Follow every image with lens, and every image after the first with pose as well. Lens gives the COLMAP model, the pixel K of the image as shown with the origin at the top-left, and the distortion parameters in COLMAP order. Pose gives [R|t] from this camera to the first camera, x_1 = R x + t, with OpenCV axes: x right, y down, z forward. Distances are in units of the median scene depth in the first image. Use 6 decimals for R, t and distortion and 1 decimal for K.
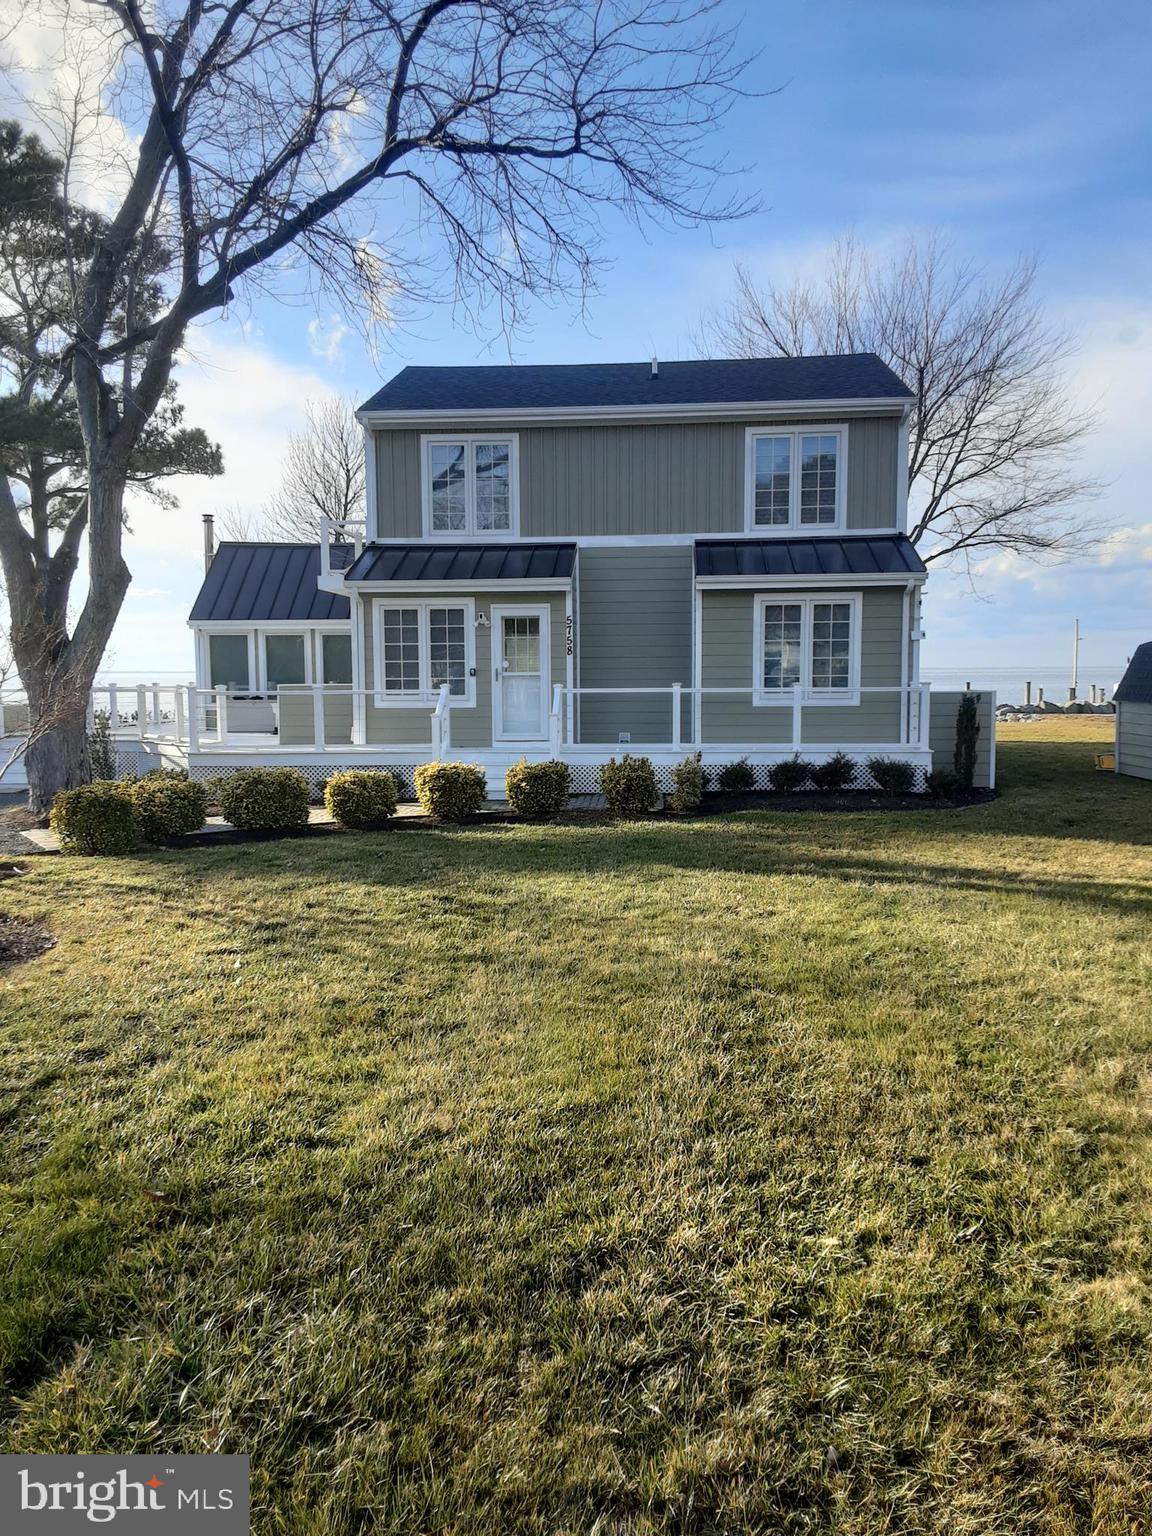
lens RADIAL K [[1238.0, 0, 576.0], [0, 1238.0, 768.0], [0, 0, 1]] dist [0.086620, -0.109372]
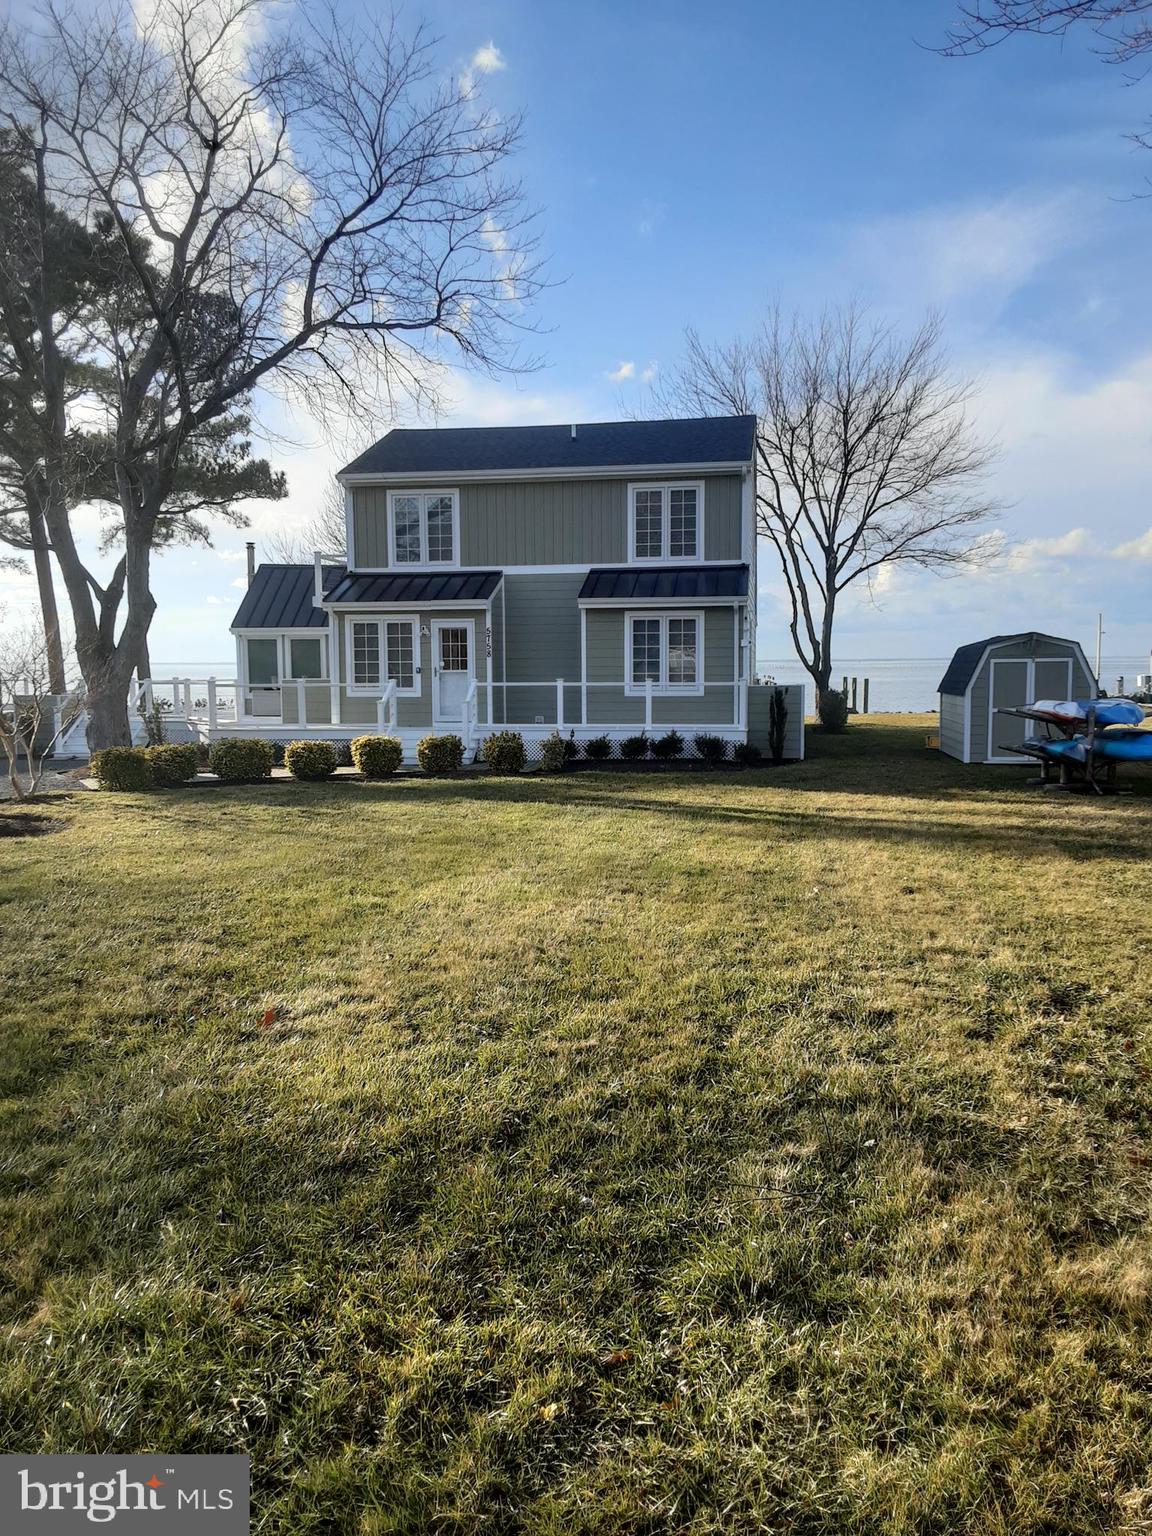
lens RADIAL K [[1238.0, 0, 576.0], [0, 1238.0, 768.0], [0, 0, 1]] dist [0.086620, -0.109372]
pose [[0.996240, 0.007058, -0.086350, 0.201389], [-0.006452, 0.999953, 0.007294, 0.017098], [0.086398, -0.006710, 0.996238, -0.314650]]
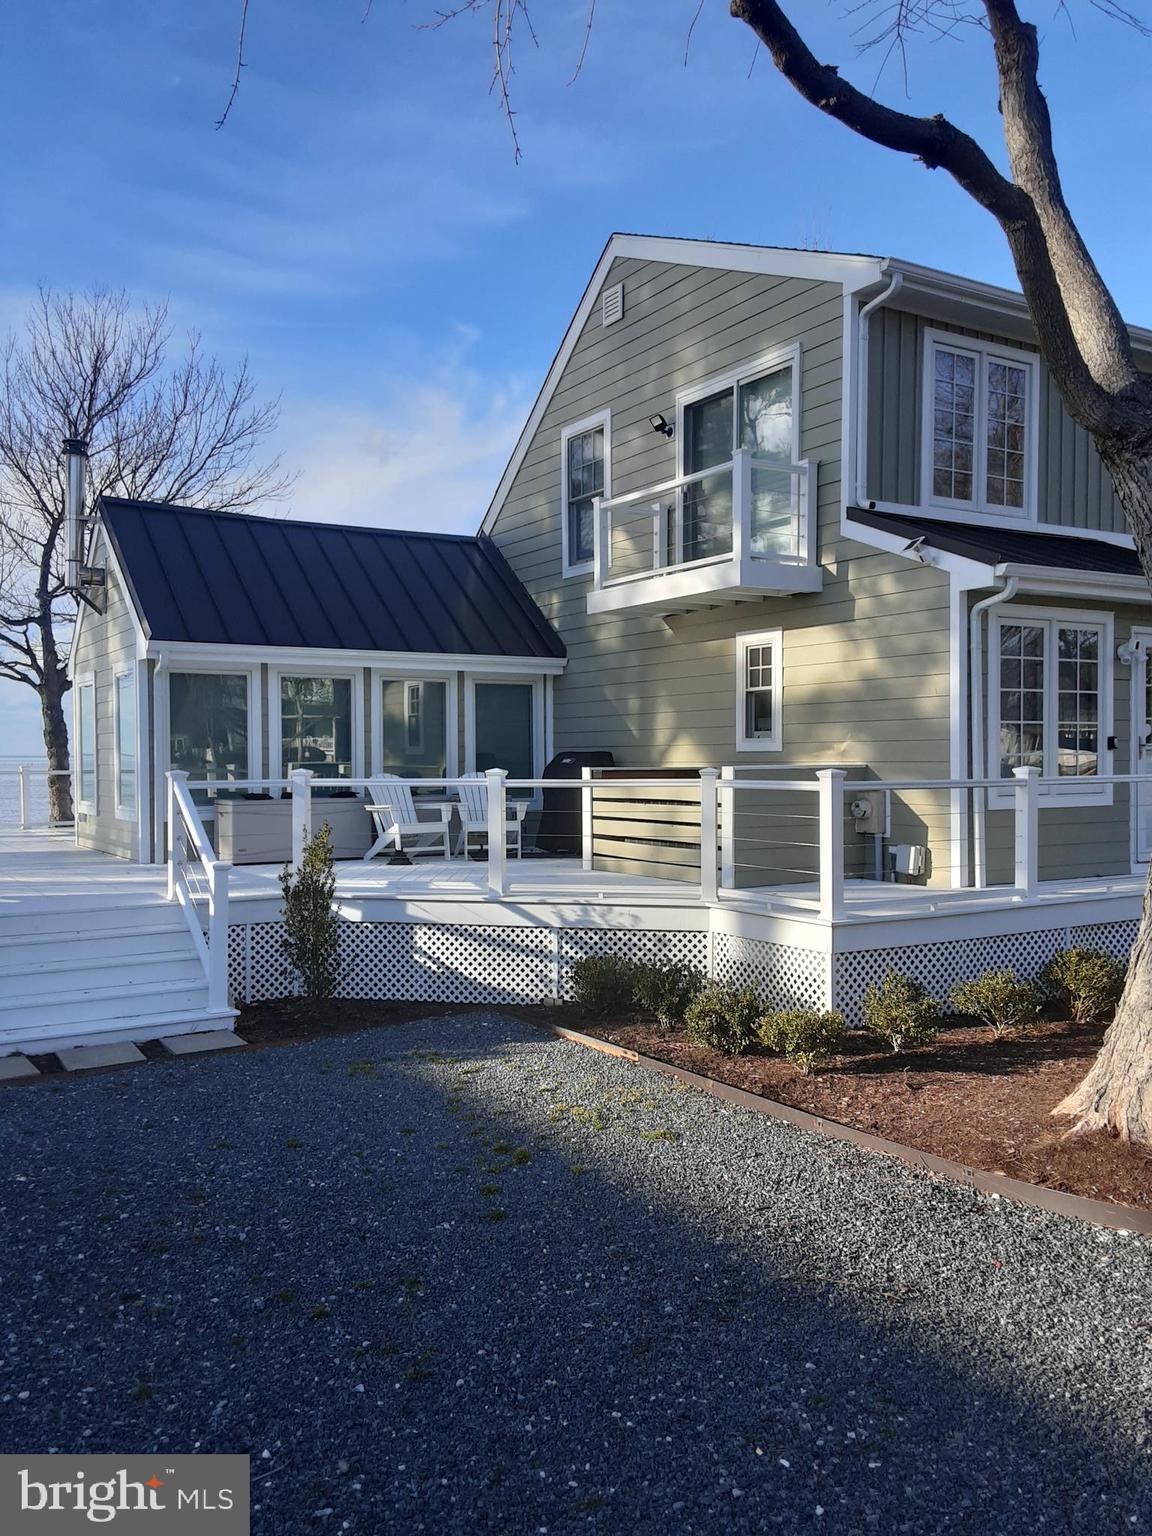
lens RADIAL K [[1238.0, 0, 576.0], [0, 1238.0, 768.0], [0, 0, 1]] dist [0.086620, -0.109372]
pose [[0.799821, -0.002102, 0.600235, -0.623890], [0.045773, 0.997296, -0.057500, -0.044007], [-0.598491, 0.073465, 0.797754, 0.689335]]
